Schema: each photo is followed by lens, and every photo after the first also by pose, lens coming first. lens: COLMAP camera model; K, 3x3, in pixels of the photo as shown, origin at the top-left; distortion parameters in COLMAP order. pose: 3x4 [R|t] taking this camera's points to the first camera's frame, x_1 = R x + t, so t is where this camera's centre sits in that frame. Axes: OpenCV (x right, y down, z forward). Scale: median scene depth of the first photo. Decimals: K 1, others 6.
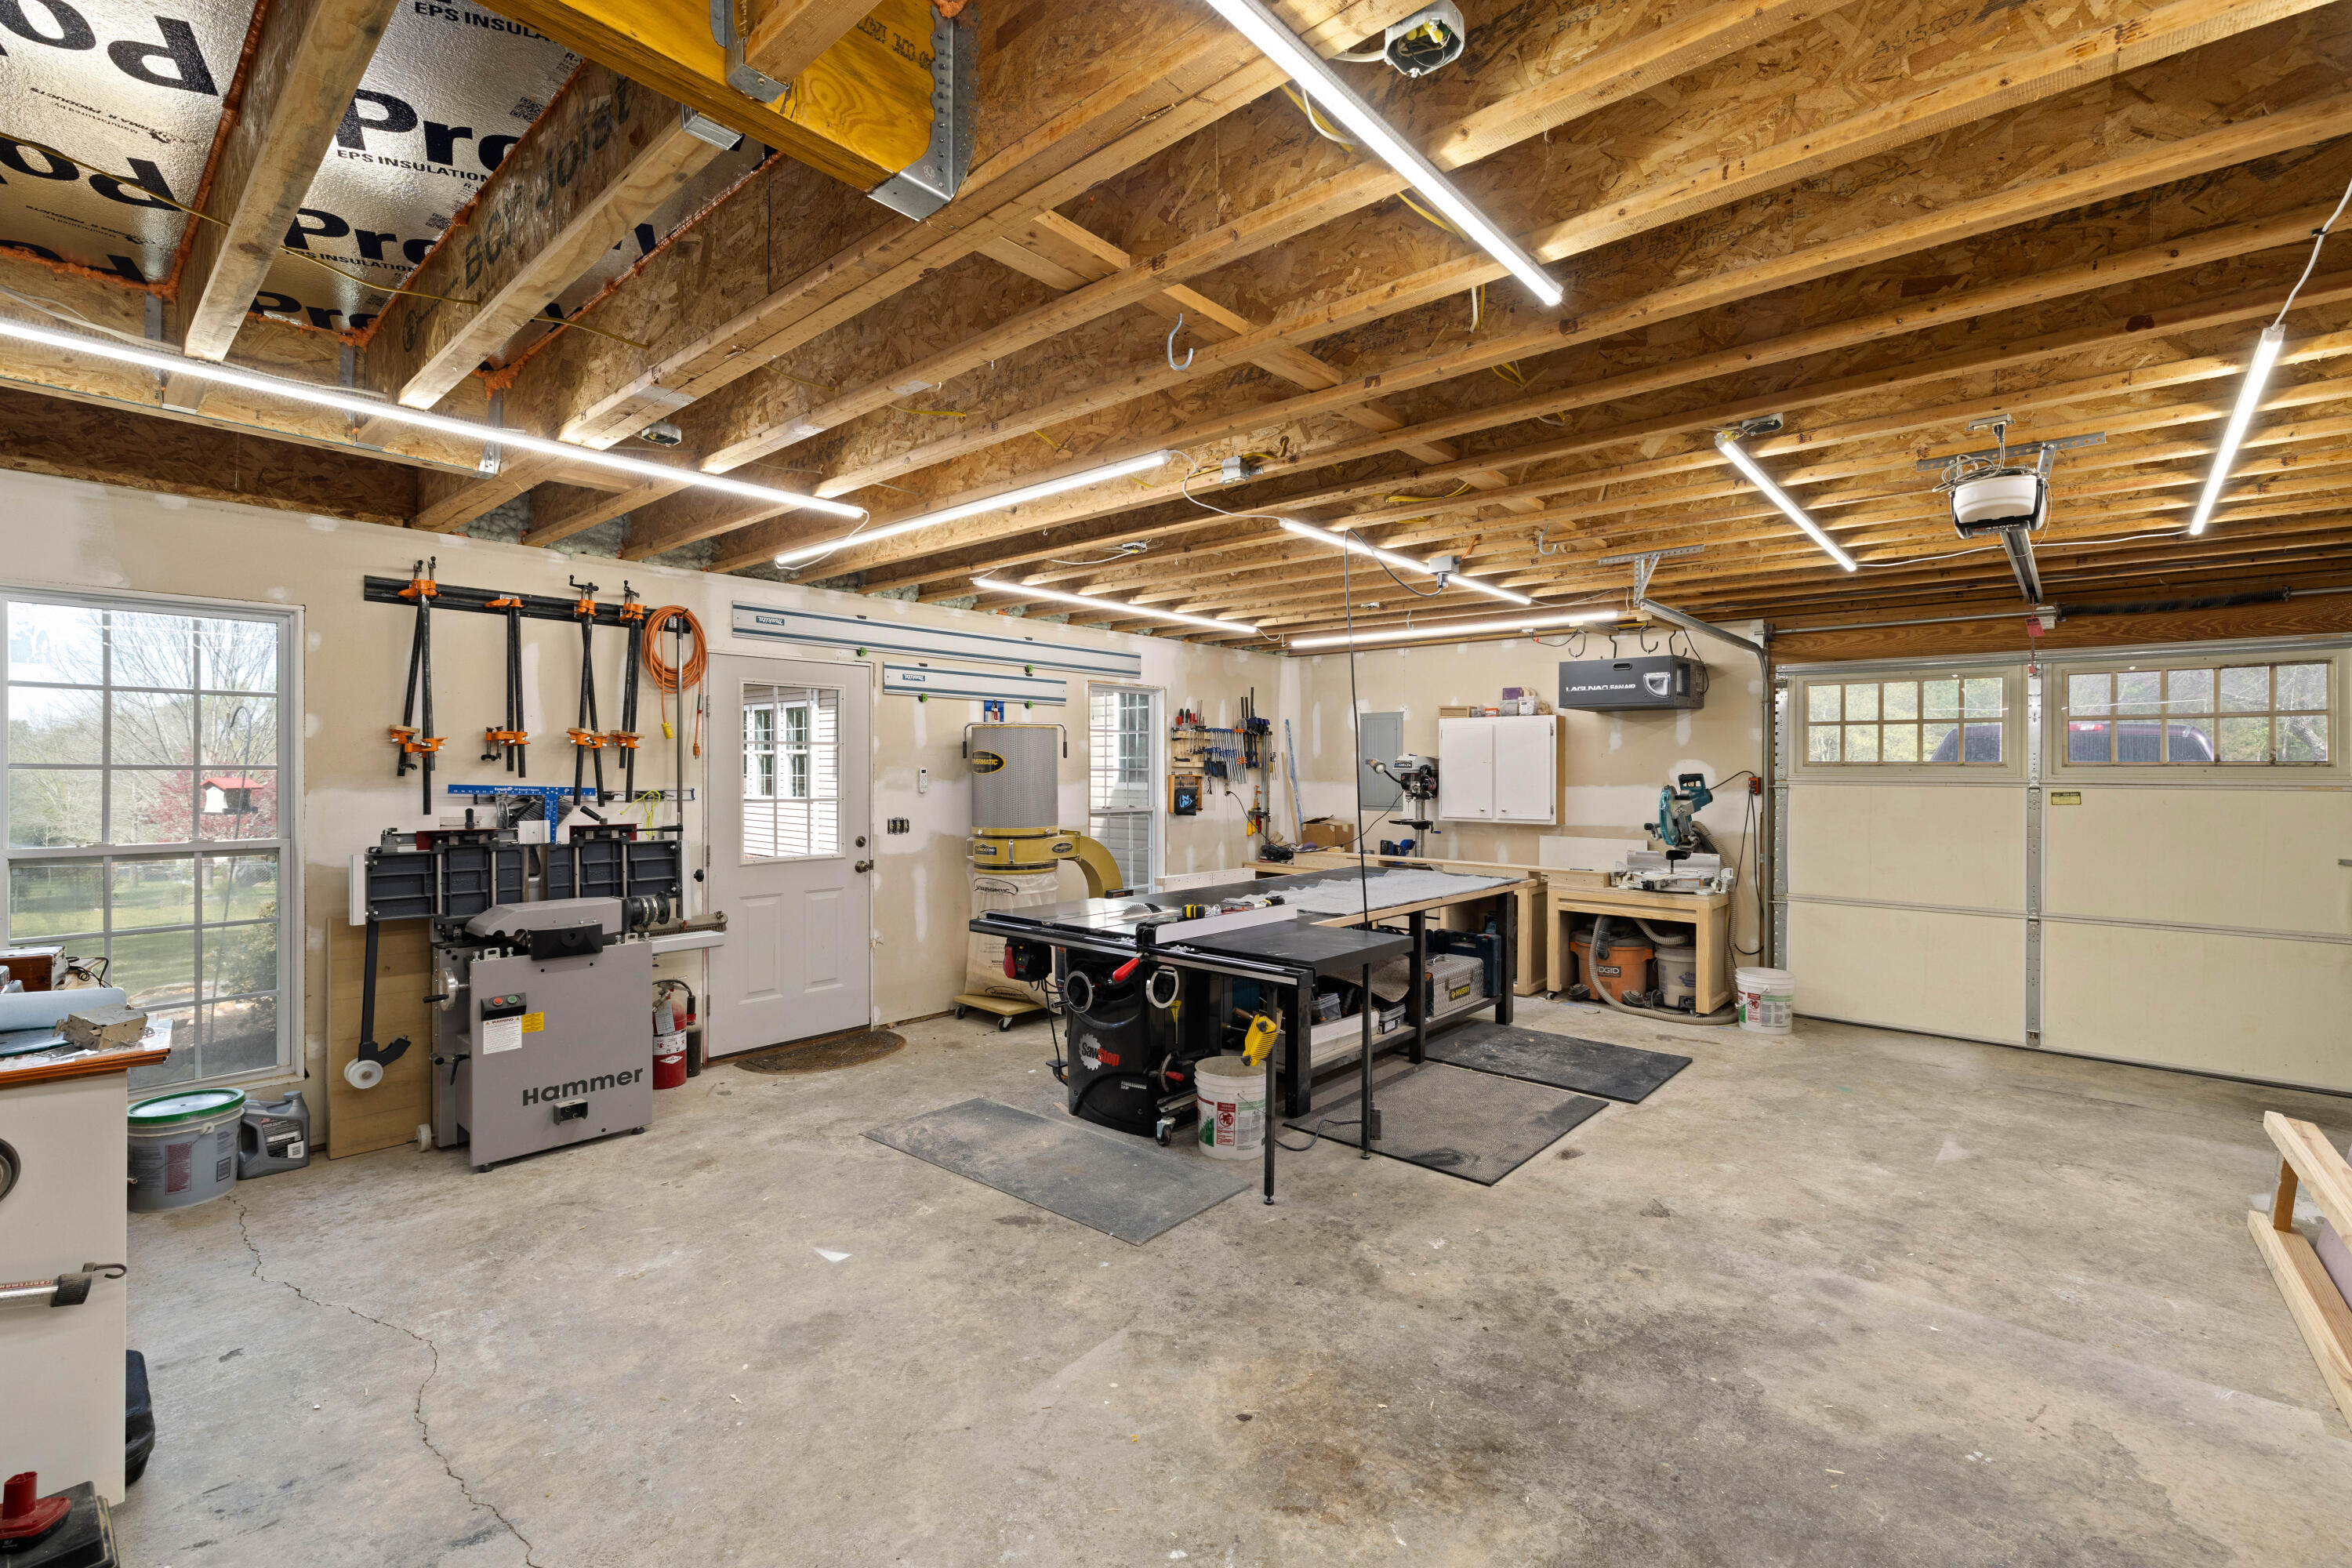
lens RADIAL K [[1046.8, 0, 1156.7], [0, 1046.8, 769.0], [0, 0, 1]] dist [-0.001153, -0.000324]
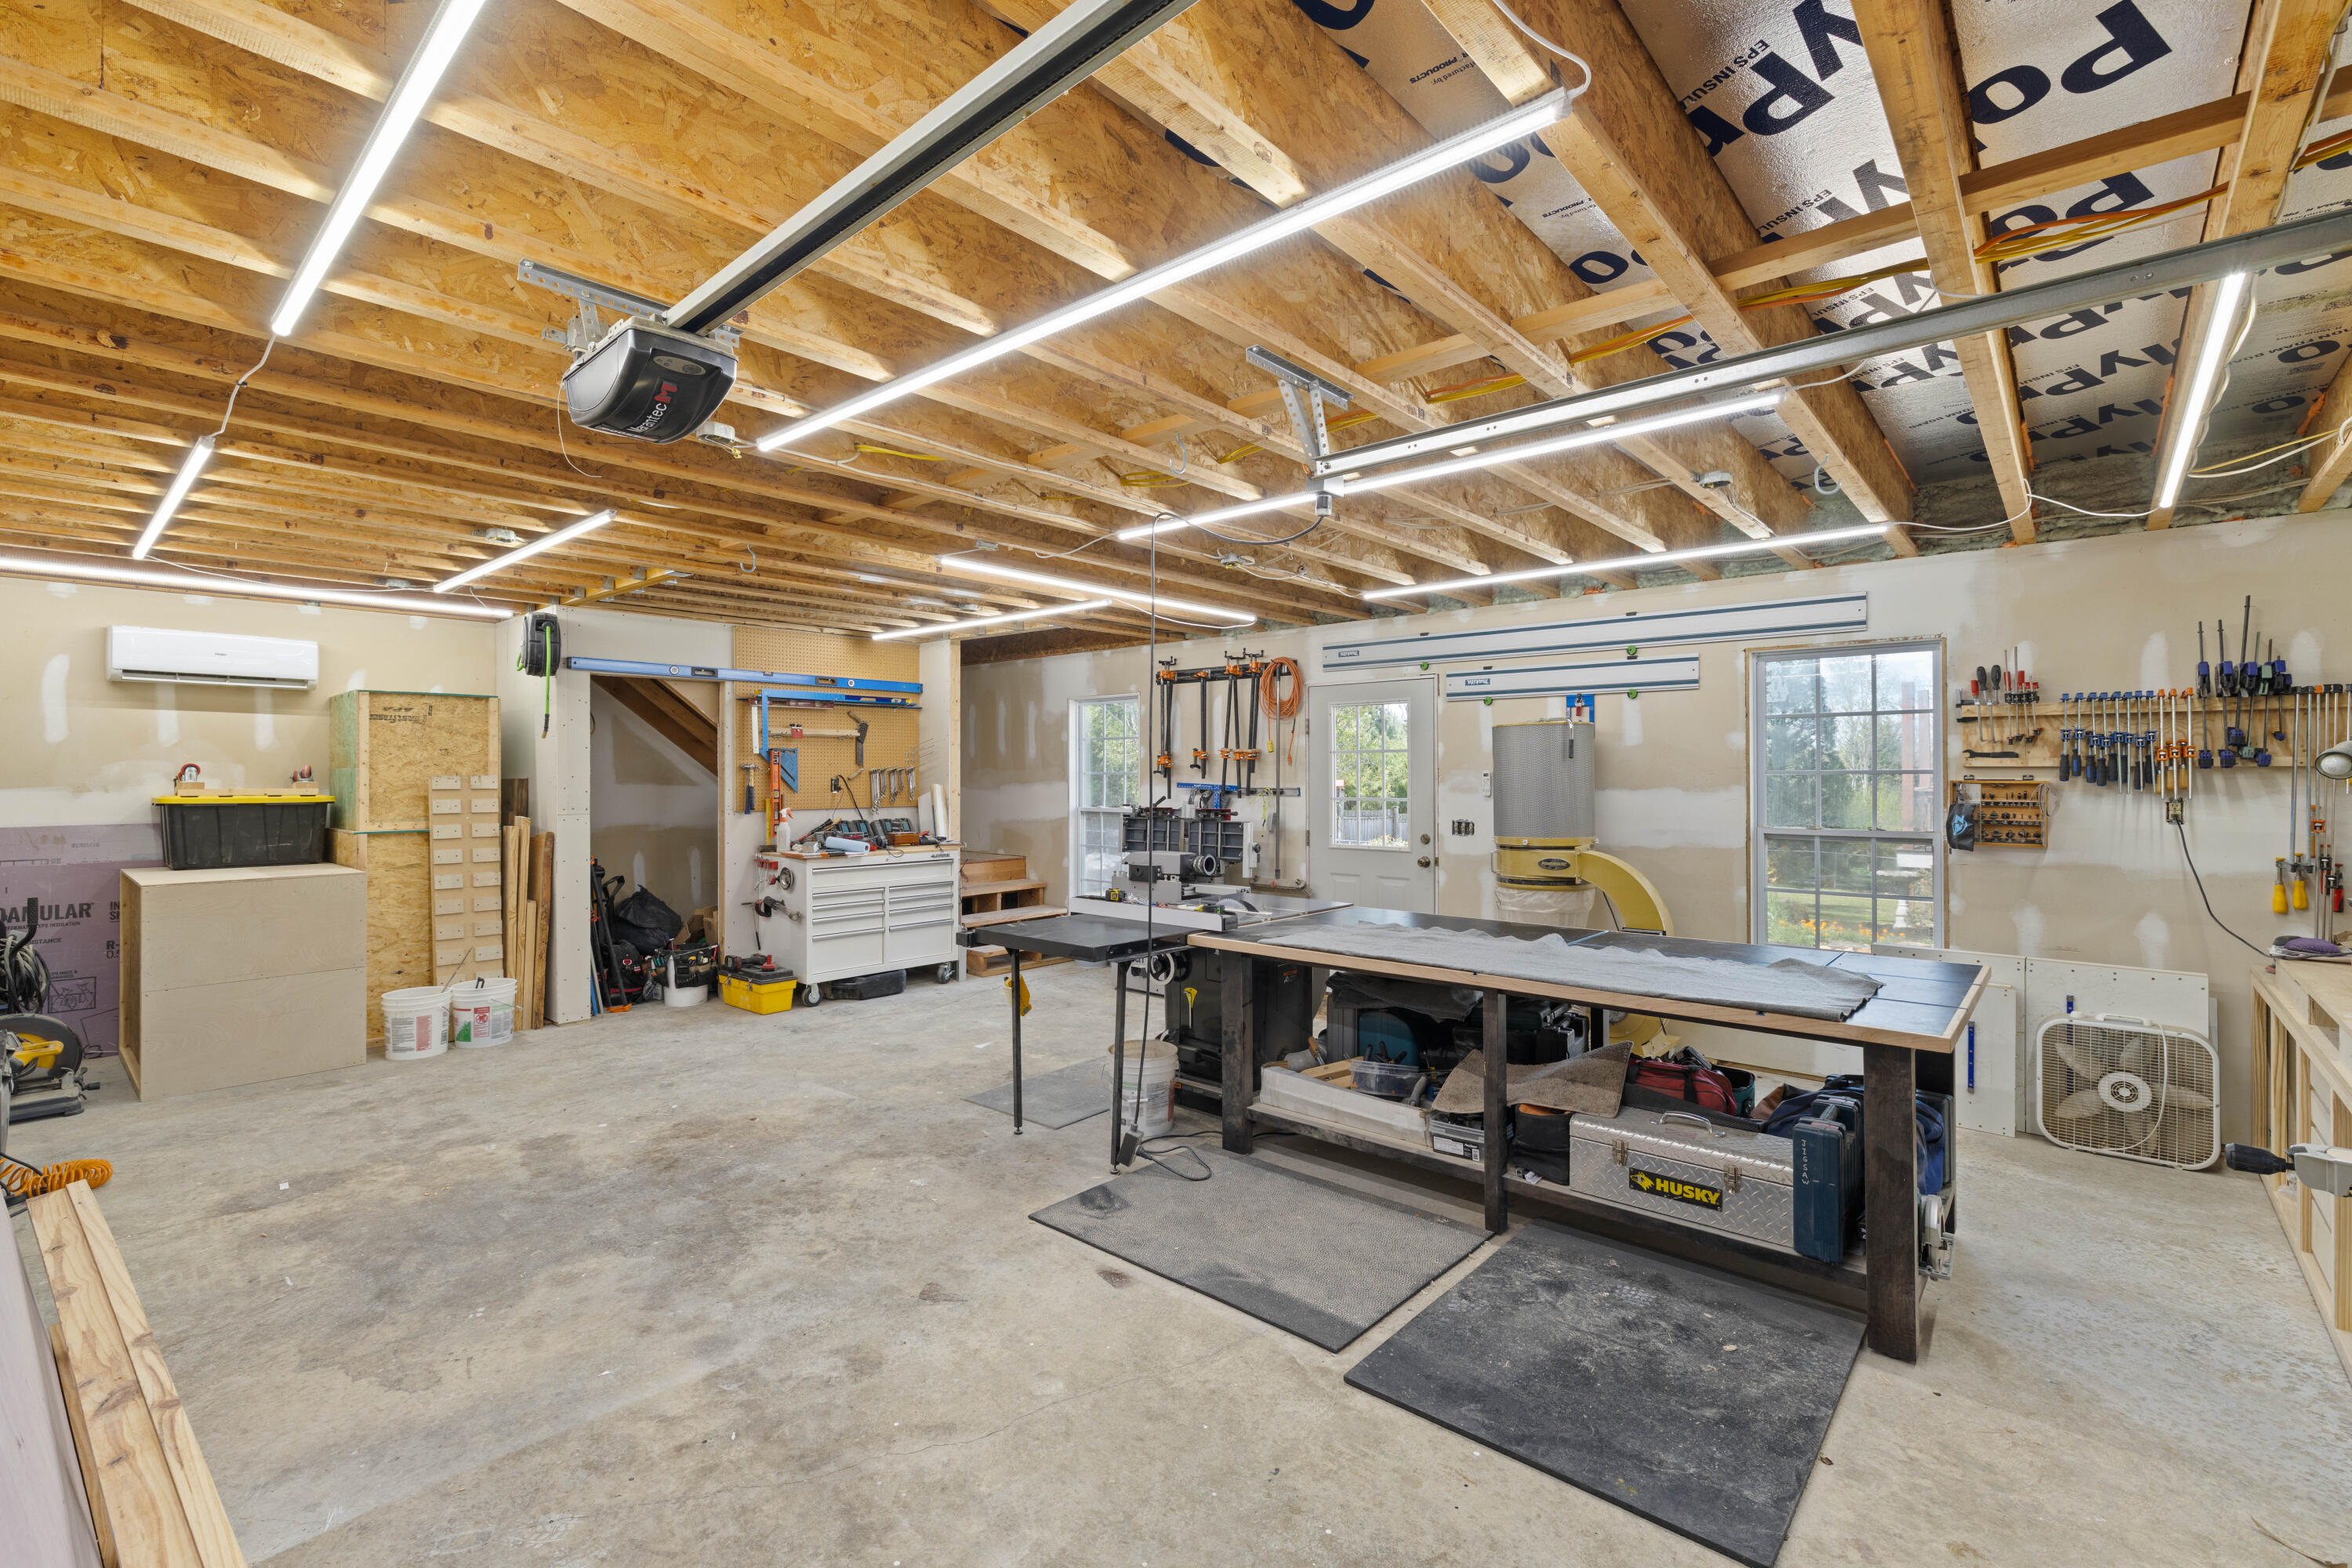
lens RADIAL K [[1046.8, 0, 1156.7], [0, 1046.8, 769.0], [0, 0, 1]] dist [-0.001153, -0.000324]
pose [[-0.020766, -0.007521, -0.999756, 1.297465], [0.001158, 0.999971, -0.007546, 0.006449], [0.999784, -0.001314, -0.020757, 1.176339]]
